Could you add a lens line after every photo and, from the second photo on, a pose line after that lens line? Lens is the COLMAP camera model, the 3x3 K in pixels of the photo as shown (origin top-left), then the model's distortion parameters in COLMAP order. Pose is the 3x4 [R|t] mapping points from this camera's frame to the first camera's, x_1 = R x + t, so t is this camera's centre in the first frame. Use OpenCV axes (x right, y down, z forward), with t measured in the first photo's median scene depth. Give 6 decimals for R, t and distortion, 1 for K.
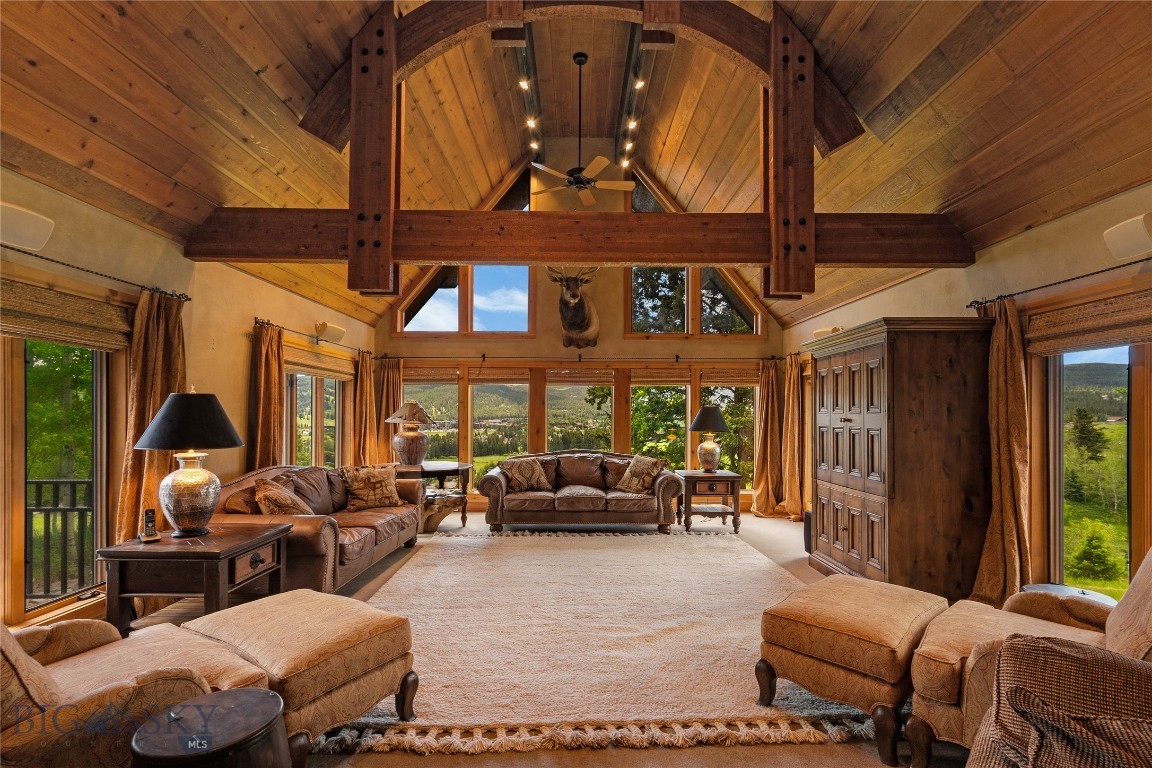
lens RADIAL K [[539.8, 0, 582.0], [0, 539.8, 411.7], [0, 0, 1]] dist [-0.008947, 0.003199]
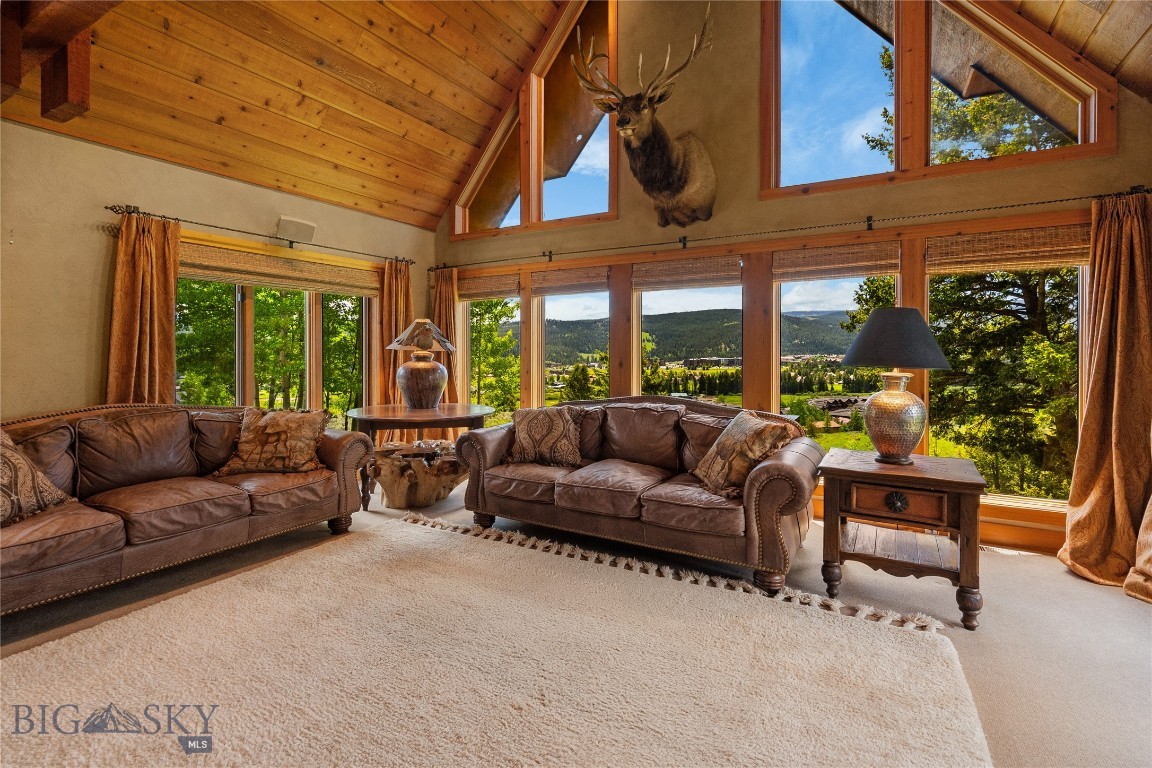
lens RADIAL K [[539.8, 0, 562.8], [0, 539.8, 349.9], [0, 0, 1]] dist [-0.008947, 0.003199]
pose [[0.855348, -0.003509, -0.518042, 0.233335], [0.006106, 0.999976, 0.003308, 0.021461], [0.518018, -0.005993, 0.855349, 0.509790]]
